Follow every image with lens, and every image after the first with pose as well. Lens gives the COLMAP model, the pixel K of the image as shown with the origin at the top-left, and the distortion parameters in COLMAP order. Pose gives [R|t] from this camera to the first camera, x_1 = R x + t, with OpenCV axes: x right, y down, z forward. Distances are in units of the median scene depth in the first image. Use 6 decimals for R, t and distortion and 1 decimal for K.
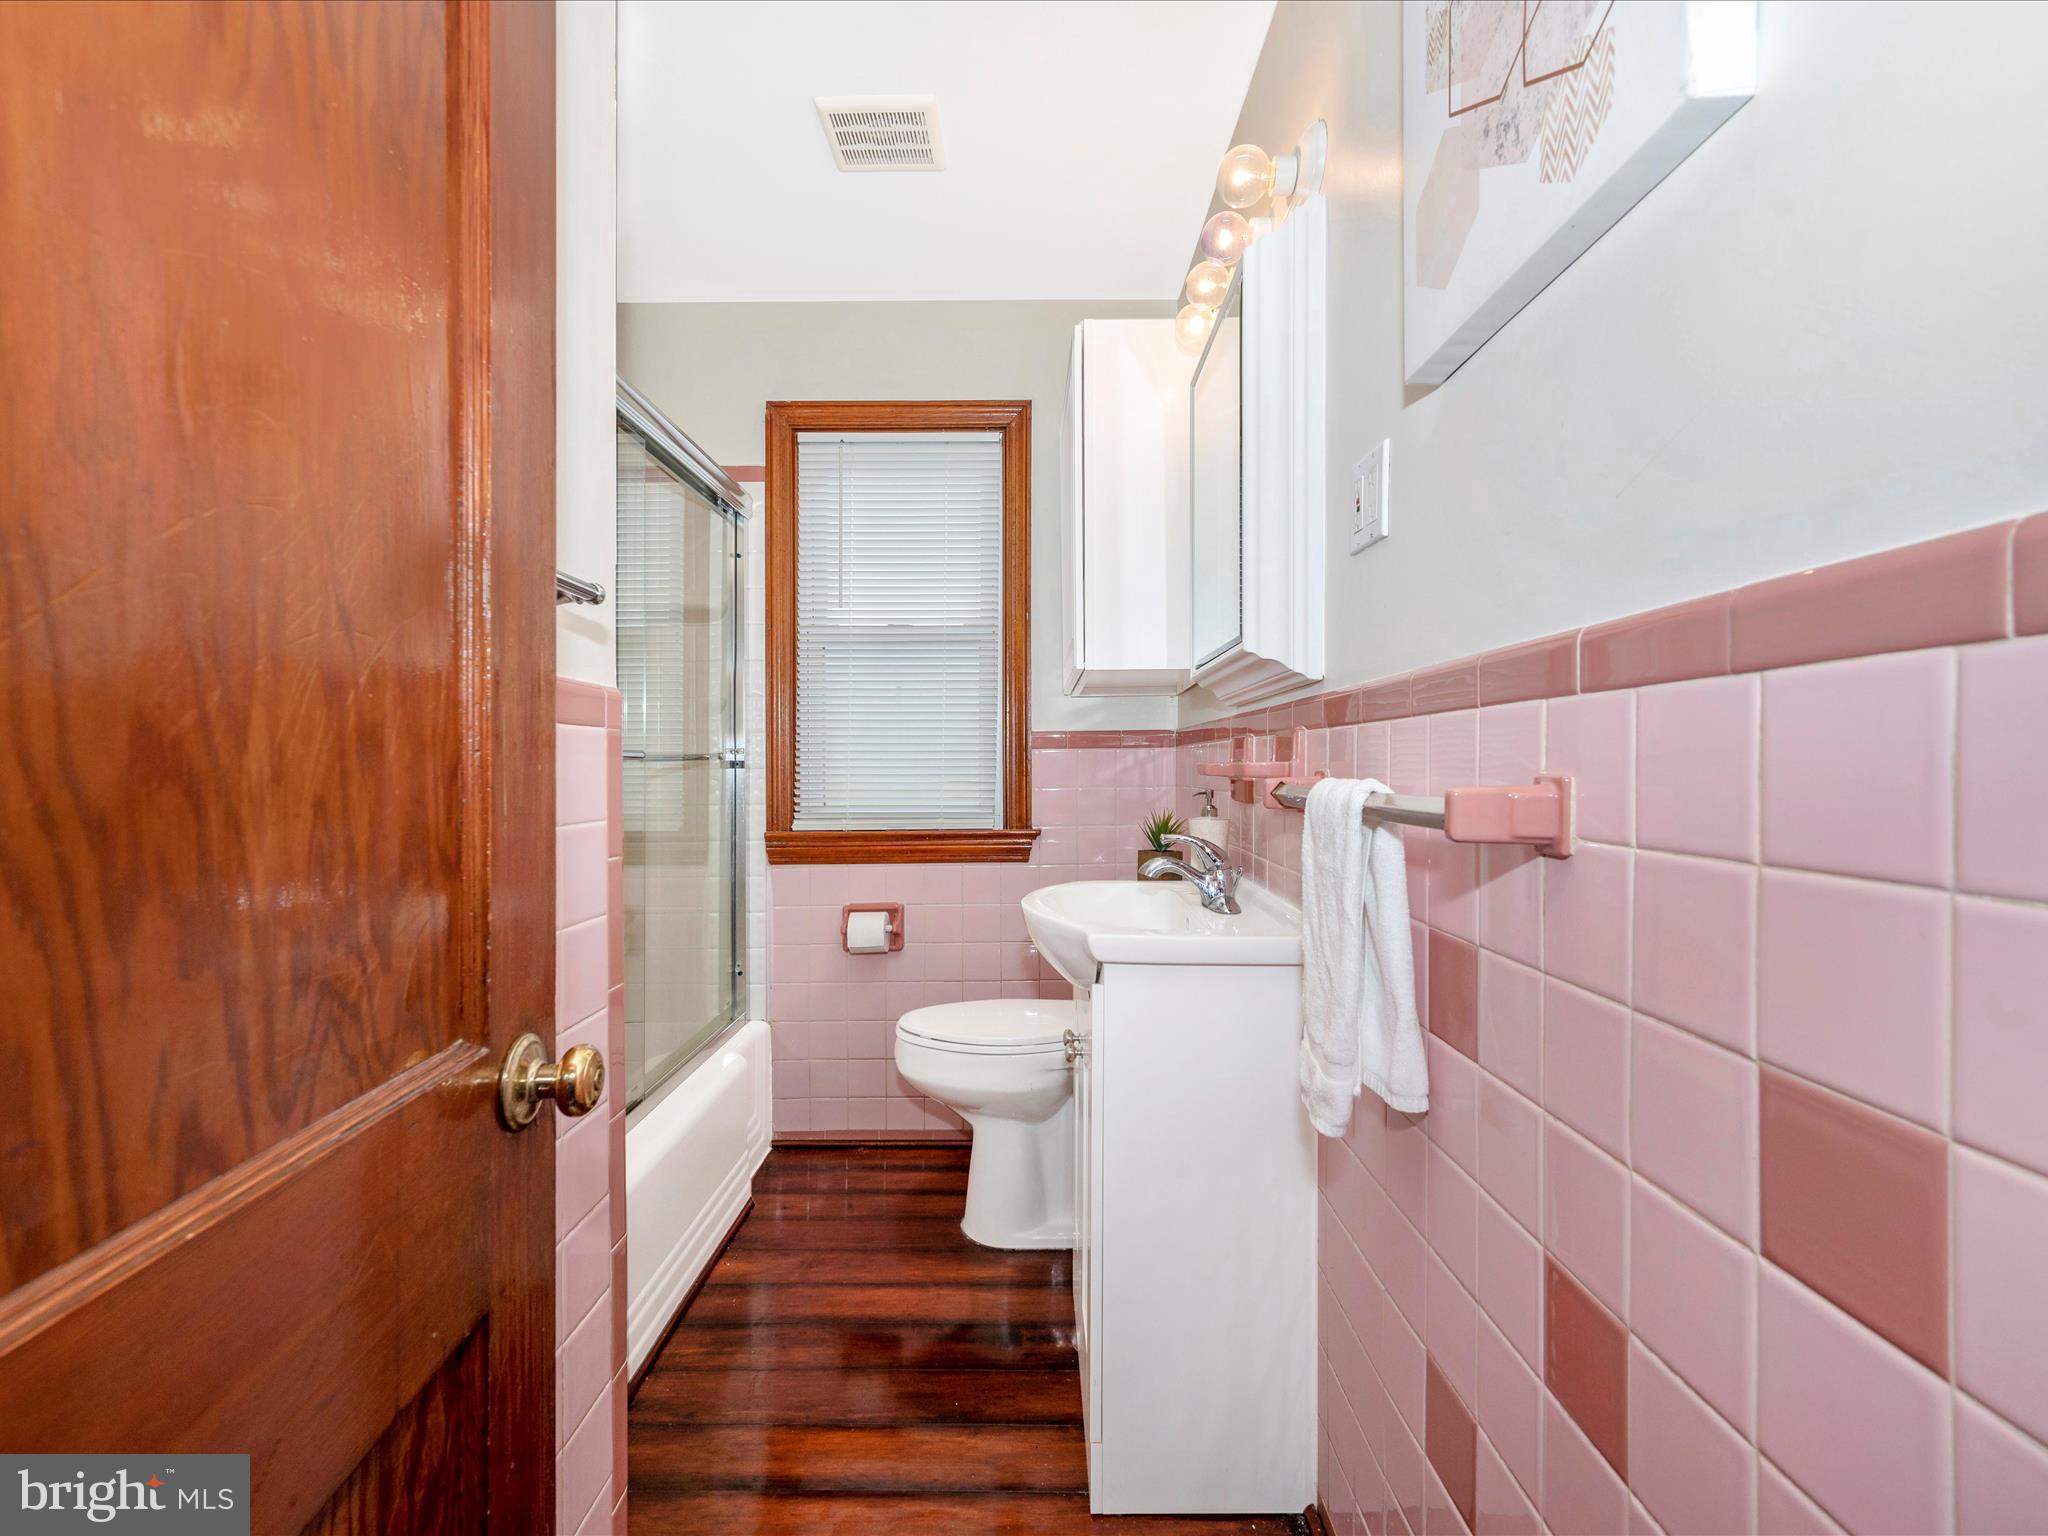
lens RADIAL K [[913.7, 0, 1030.0], [0, 913.7, 775.3], [0, 0, 1]] dist [-0.001173, -0.000820]
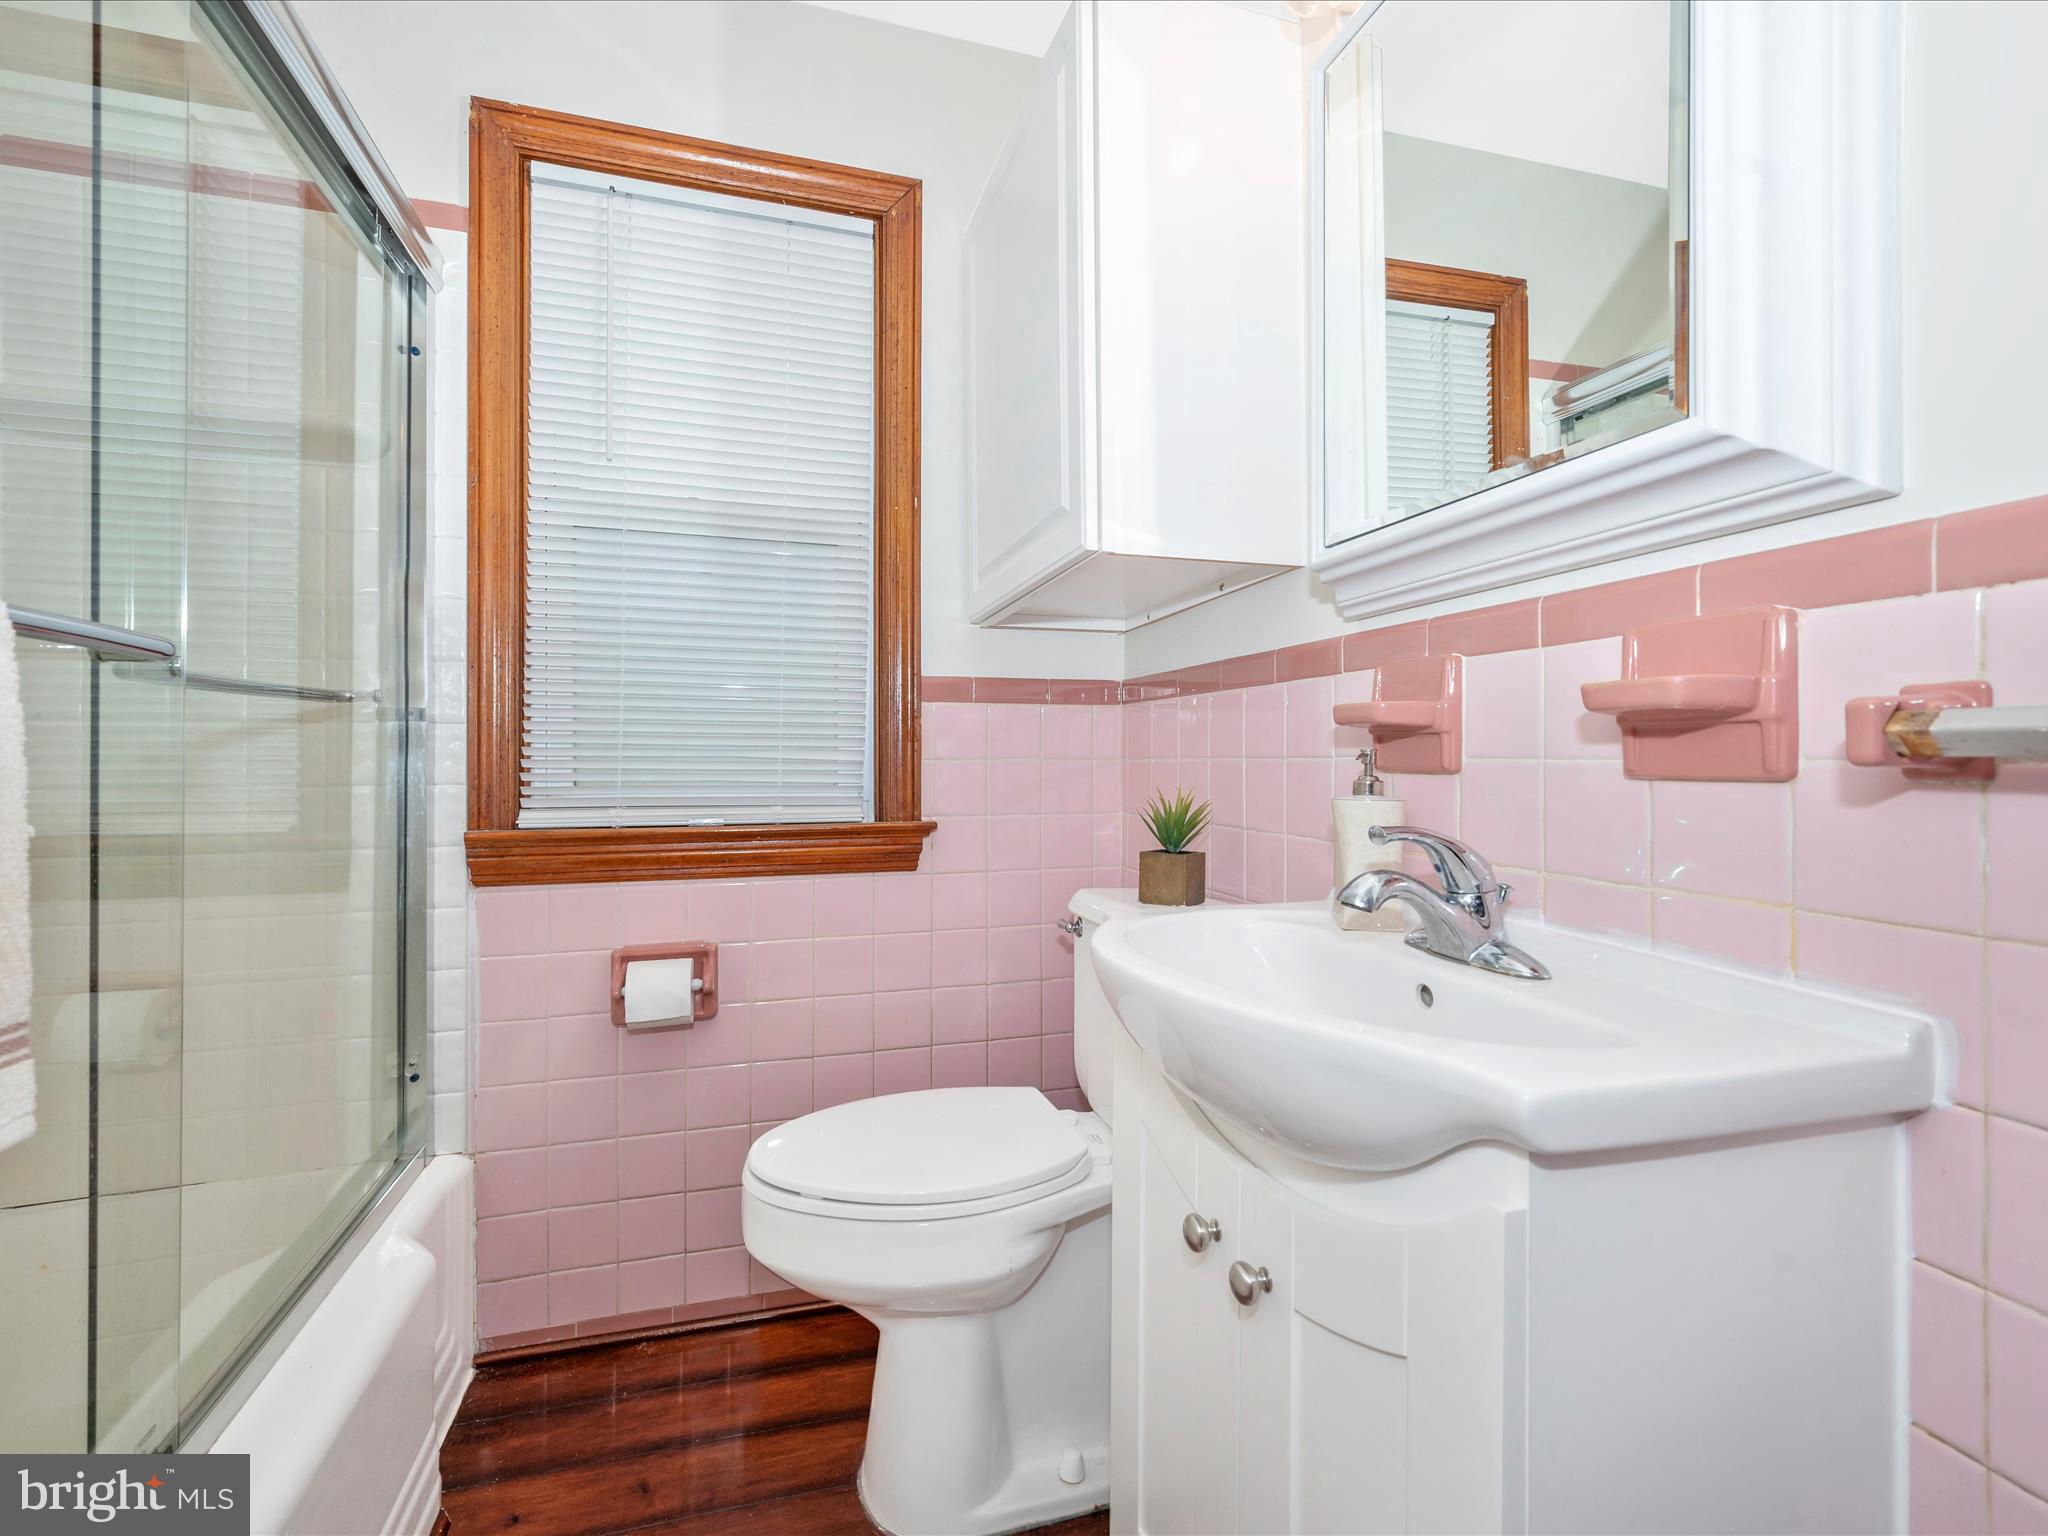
lens RADIAL K [[913.7, 0, 1030.0], [0, 913.7, 775.3], [0, 0, 1]] dist [-0.001173, -0.000820]
pose [[0.954581, 0.004406, 0.297920, -0.119645], [-0.005829, 0.999975, 0.003888, 0.021955], [-0.297895, -0.005448, 0.954583, 0.335235]]
